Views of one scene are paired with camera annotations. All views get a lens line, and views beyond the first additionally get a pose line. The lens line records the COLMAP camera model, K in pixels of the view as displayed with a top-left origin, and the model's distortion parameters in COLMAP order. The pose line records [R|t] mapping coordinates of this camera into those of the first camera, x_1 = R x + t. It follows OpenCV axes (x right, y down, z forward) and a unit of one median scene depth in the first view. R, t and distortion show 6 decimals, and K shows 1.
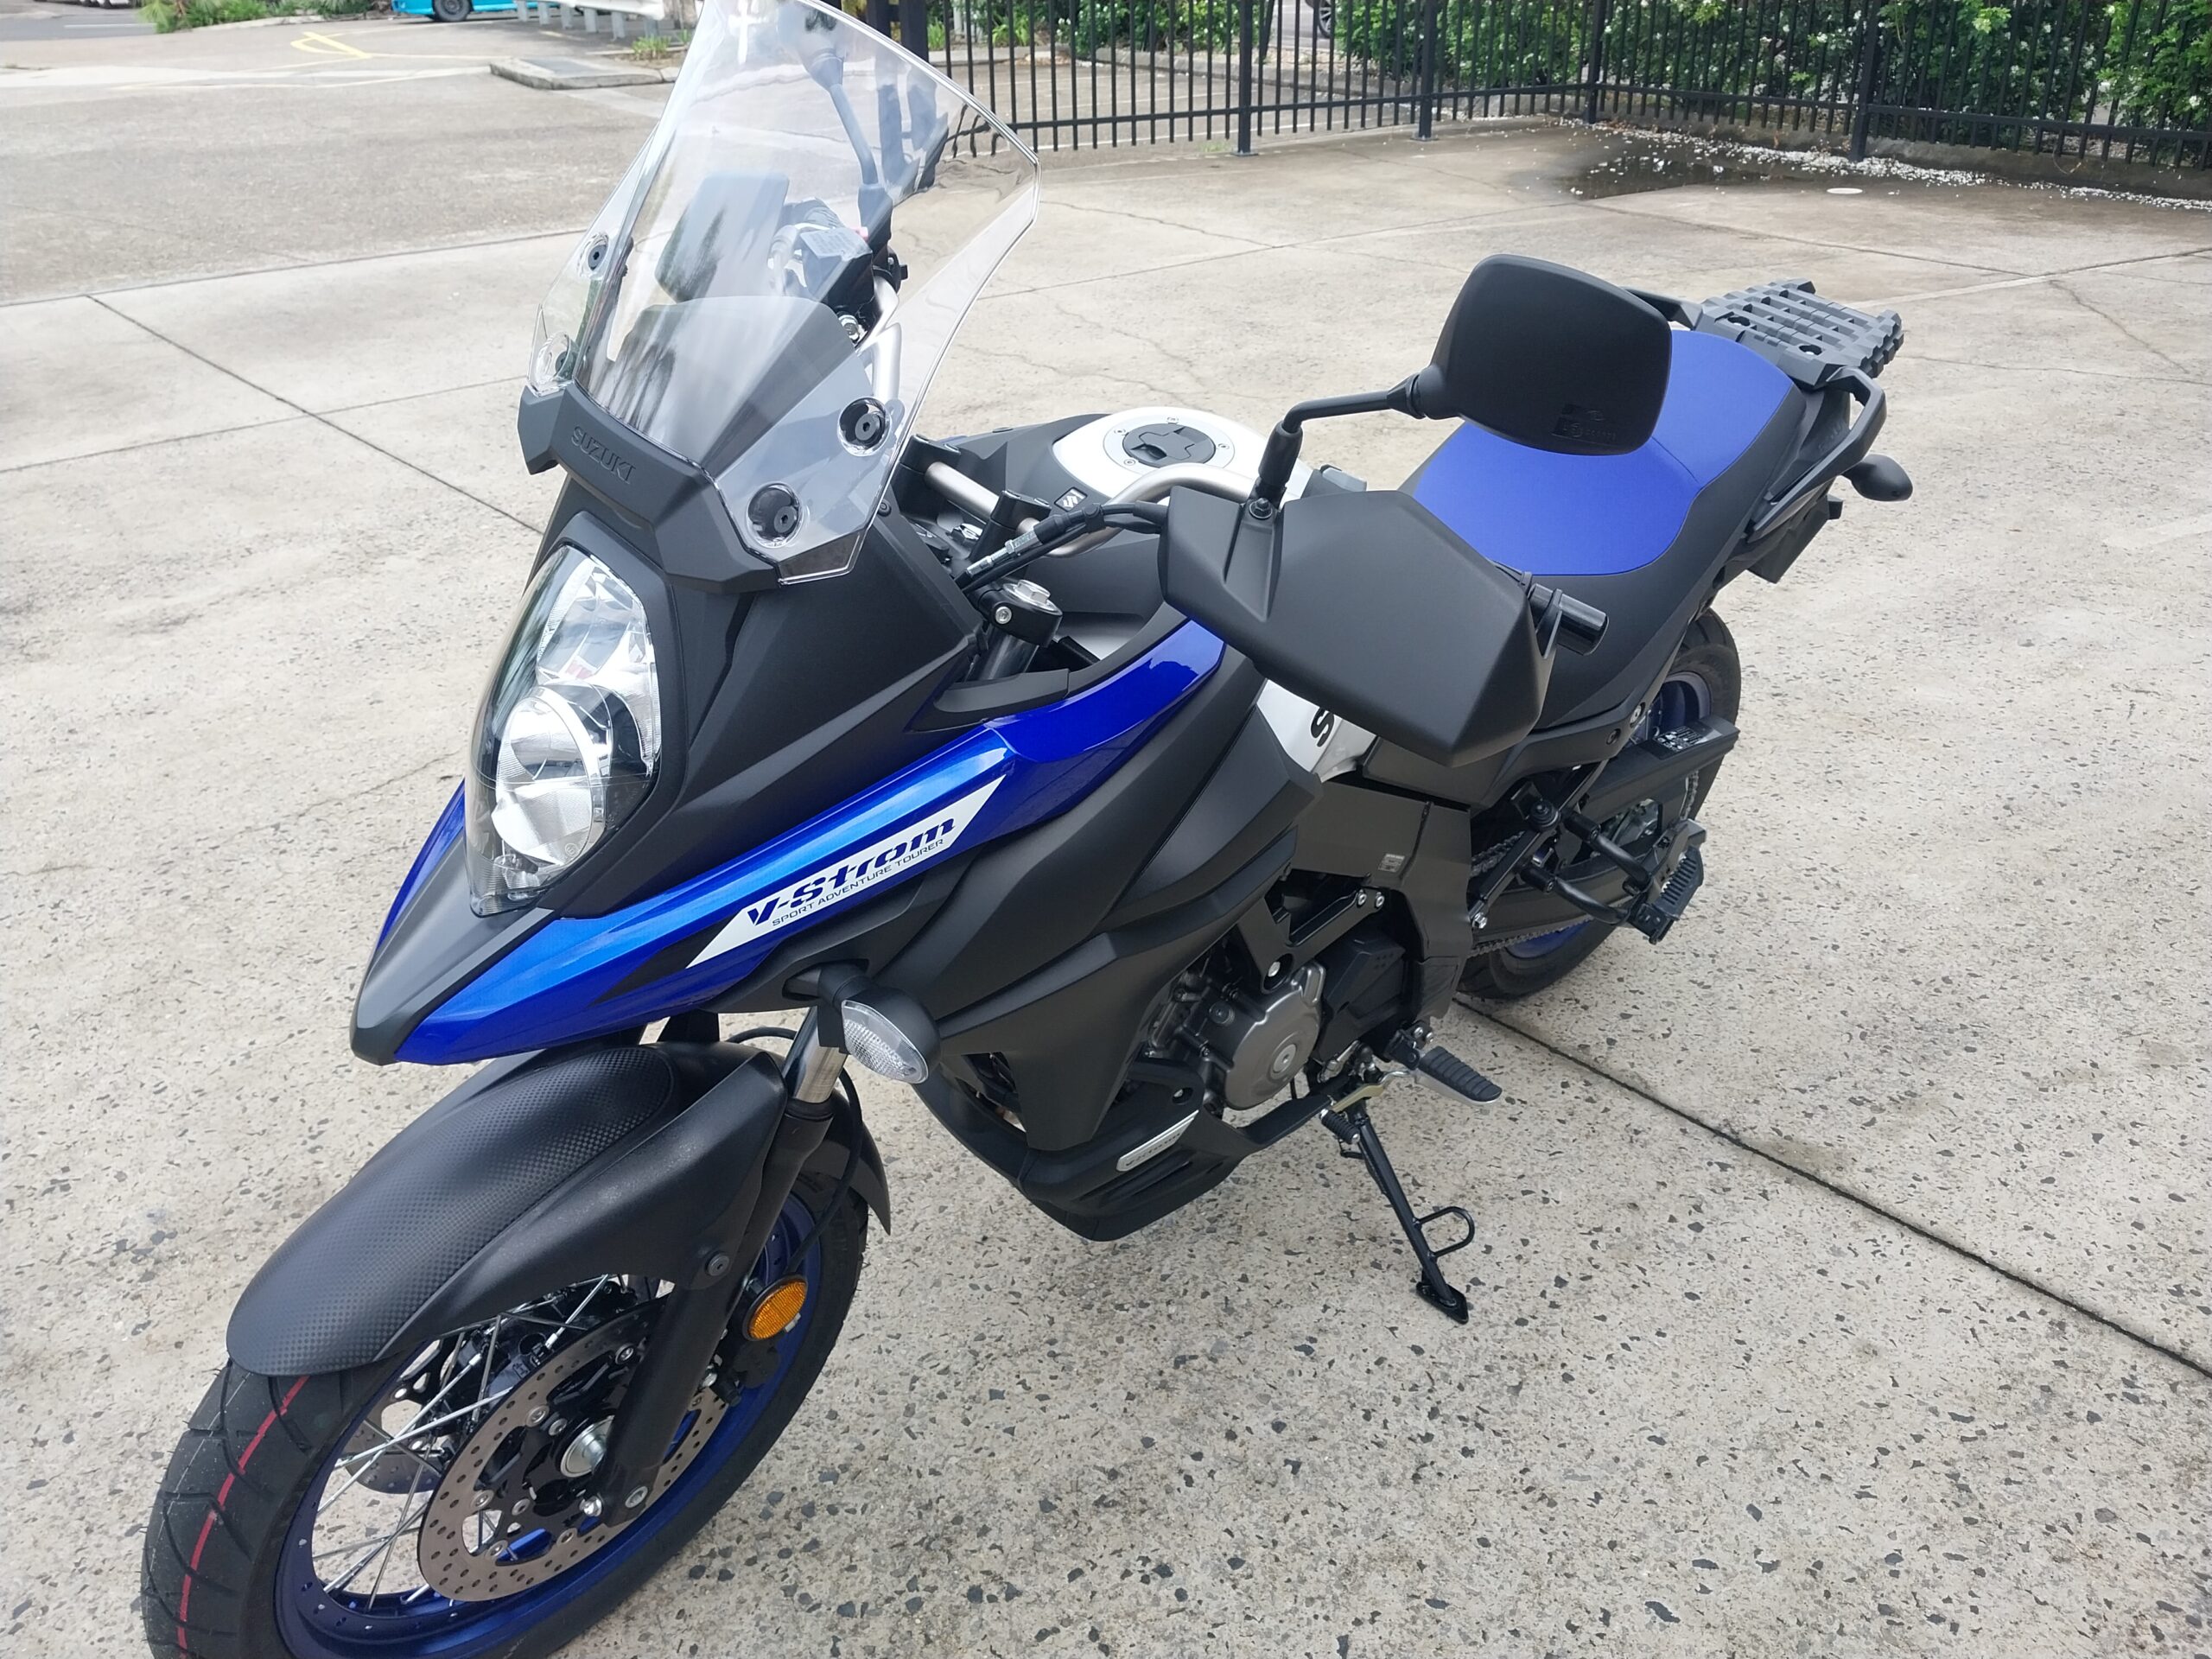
lens RADIAL K [[1702.0, 0, 1121.3], [0, 1702.0, 833.7], [0, 0, 1]] dist [0.002543, 0.001501]
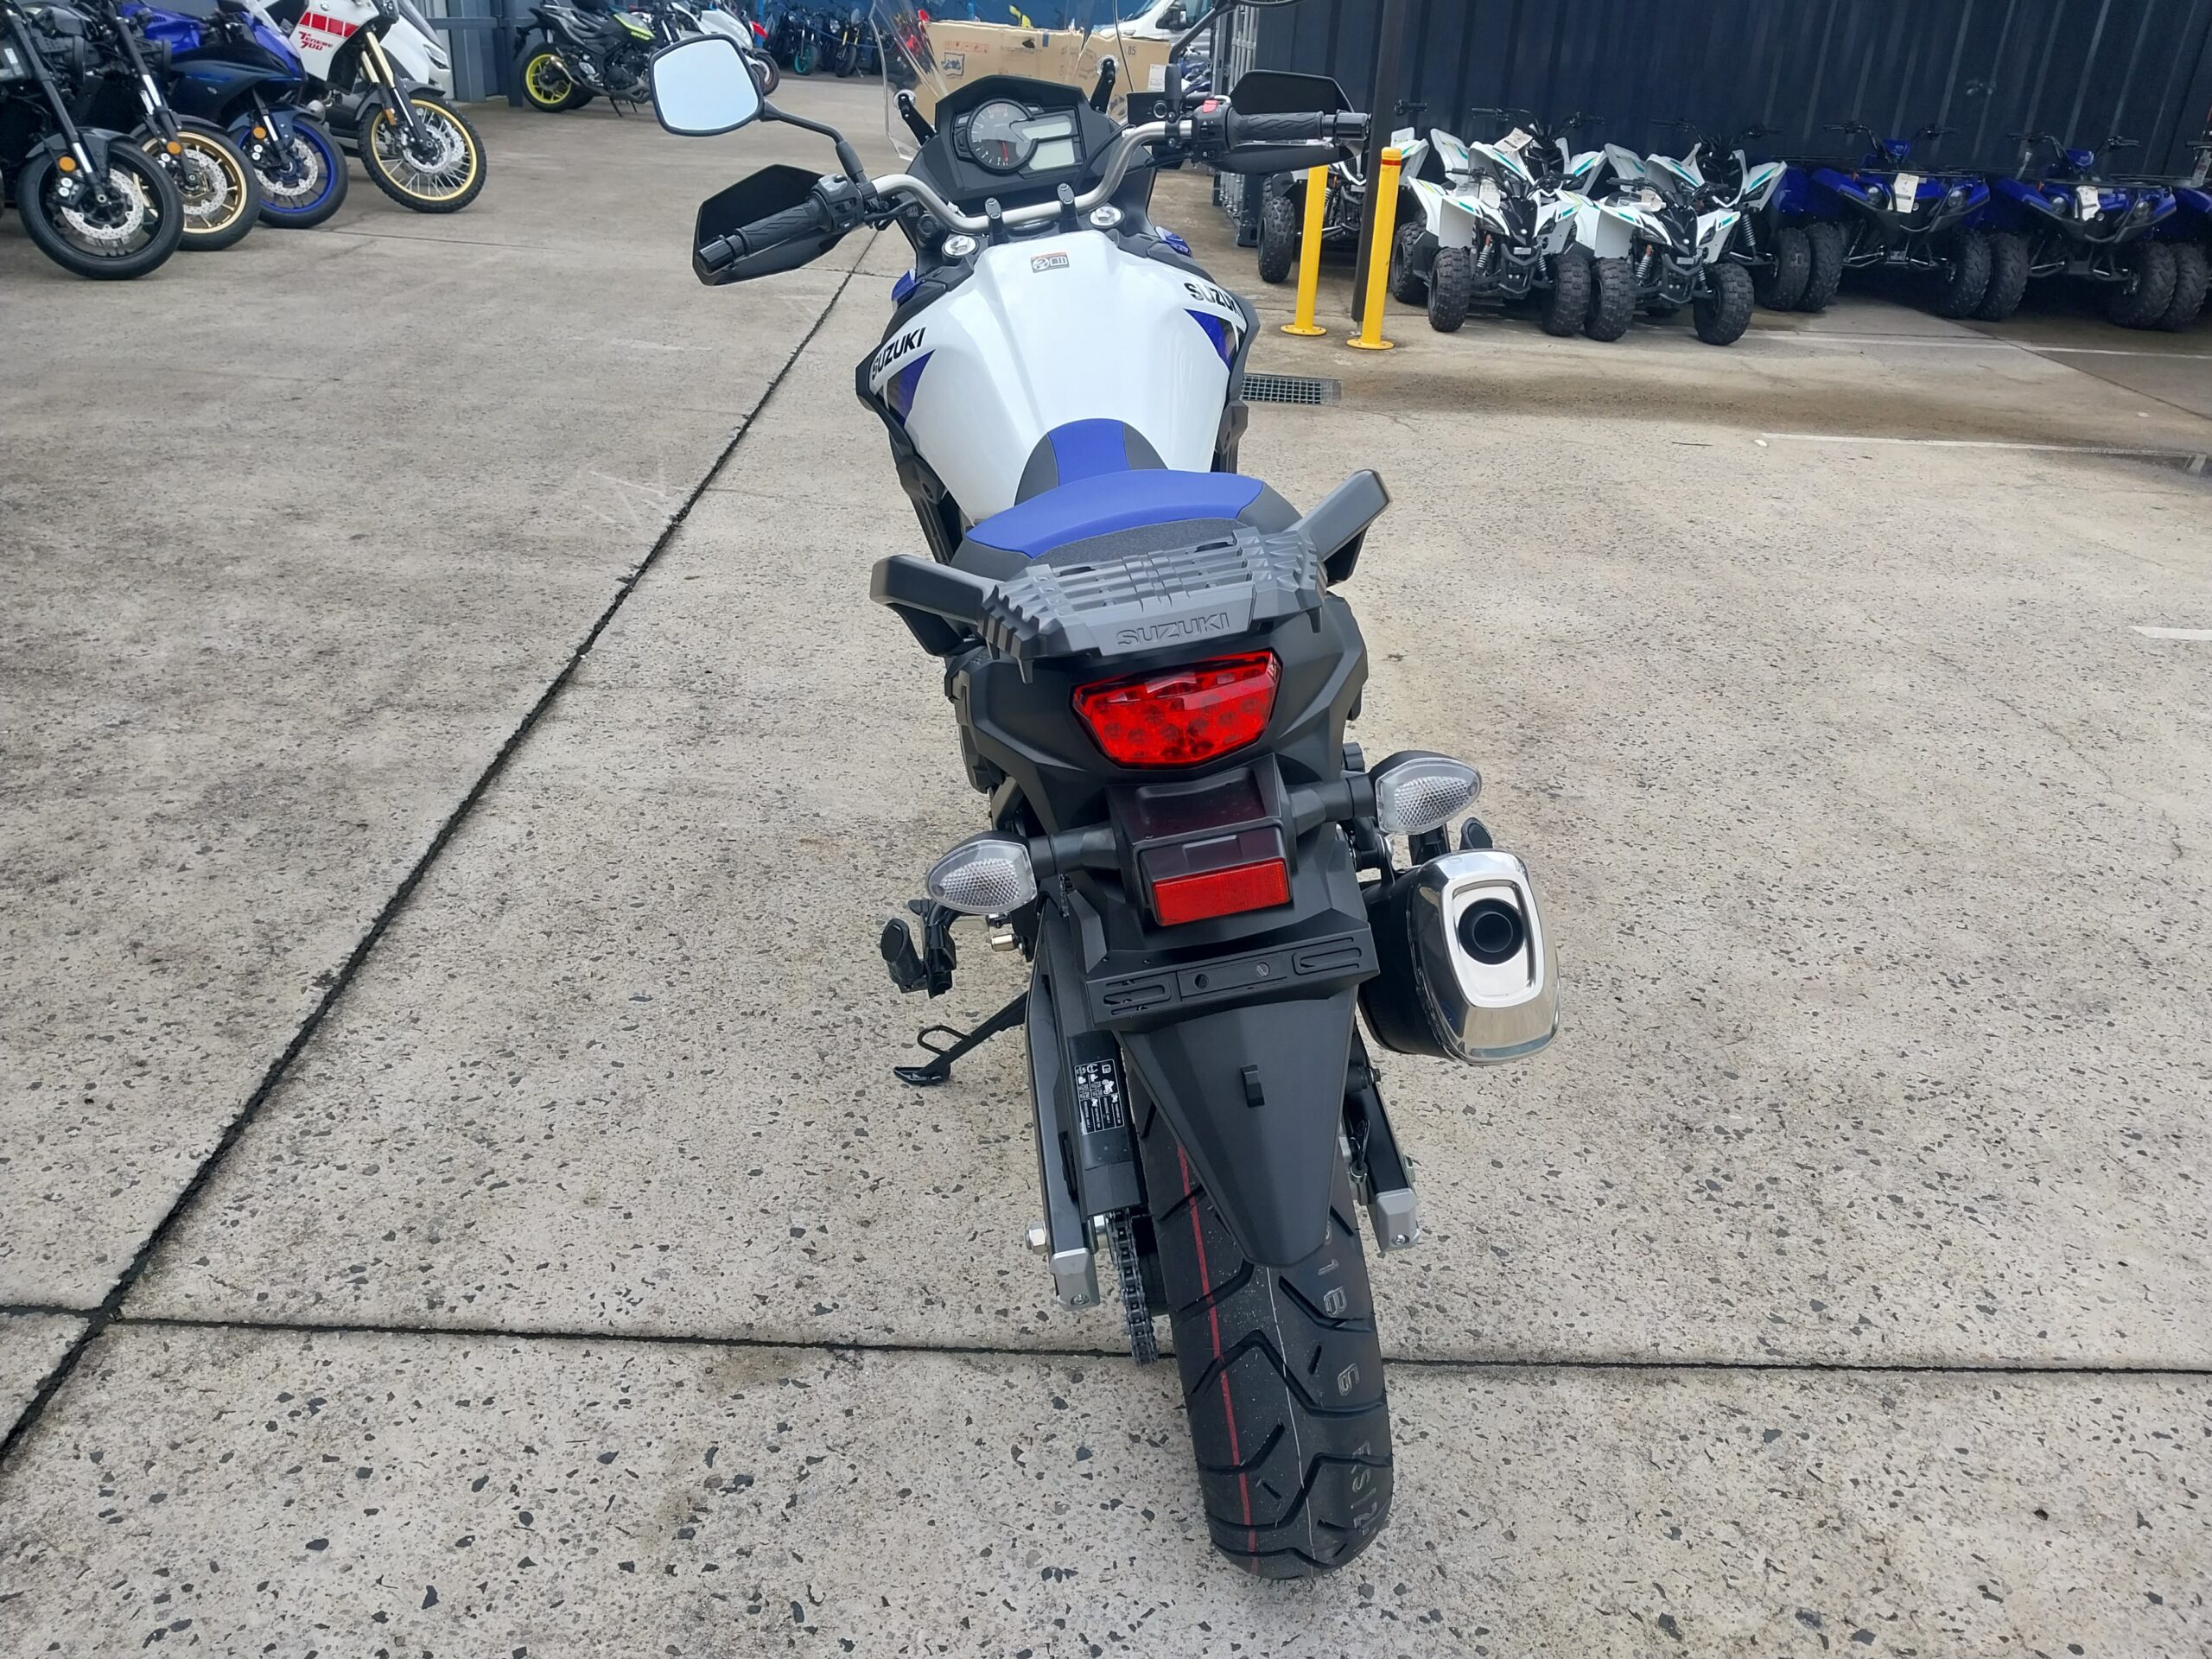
lens RADIAL K [[1714.3, 0, 1128.0], [0, 1714.3, 850.9], [0, 0, 1]] dist [0.003753, -0.011575]
pose [[-0.618891, 0.327609, -0.713895, 0.927922], [-0.410227, 0.640256, 0.649451, -0.669858], [0.669842, 0.694798, -0.261855, 1.358772]]
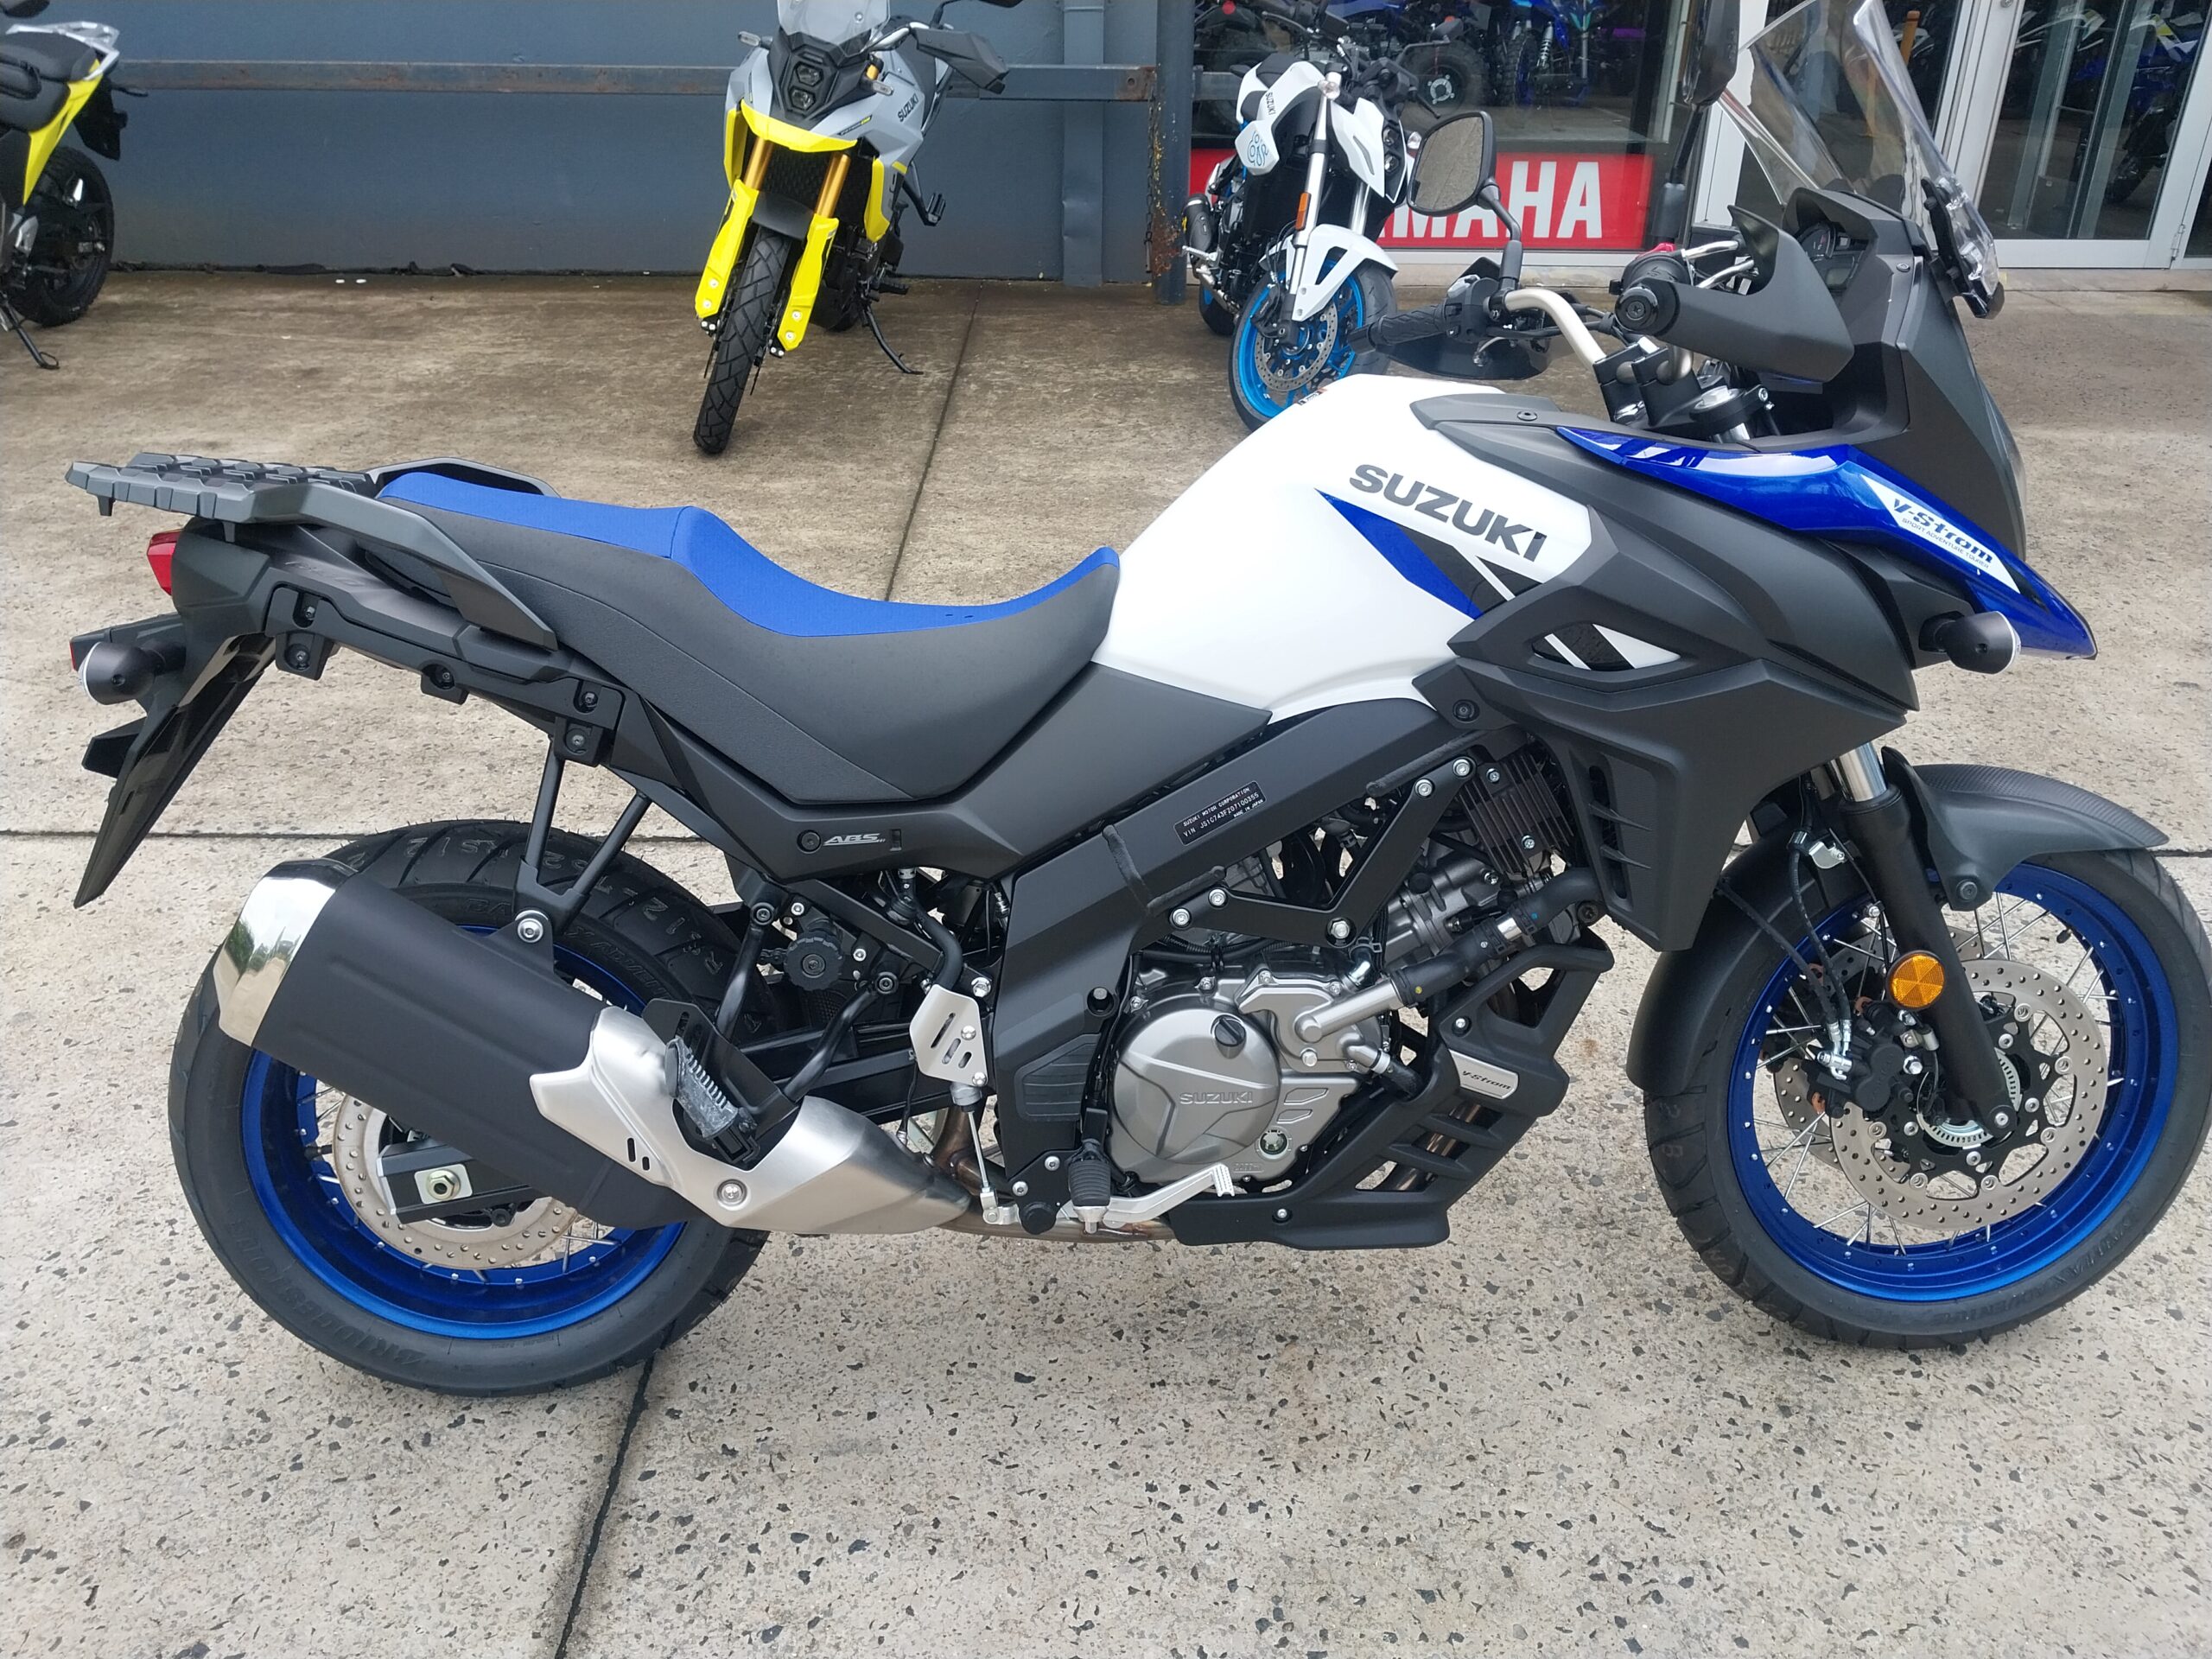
lens RADIAL K [[1718.8, 0, 1106.0], [0, 1718.8, 829.5], [0, 0, 1]] dist [0.011577, -0.000232]
pose [[-0.755137, -0.294430, 0.585729, -0.445480], [0.314201, 0.621617, 0.717545, -0.719529], [-0.575366, 0.725881, -0.376896, 1.344308]]
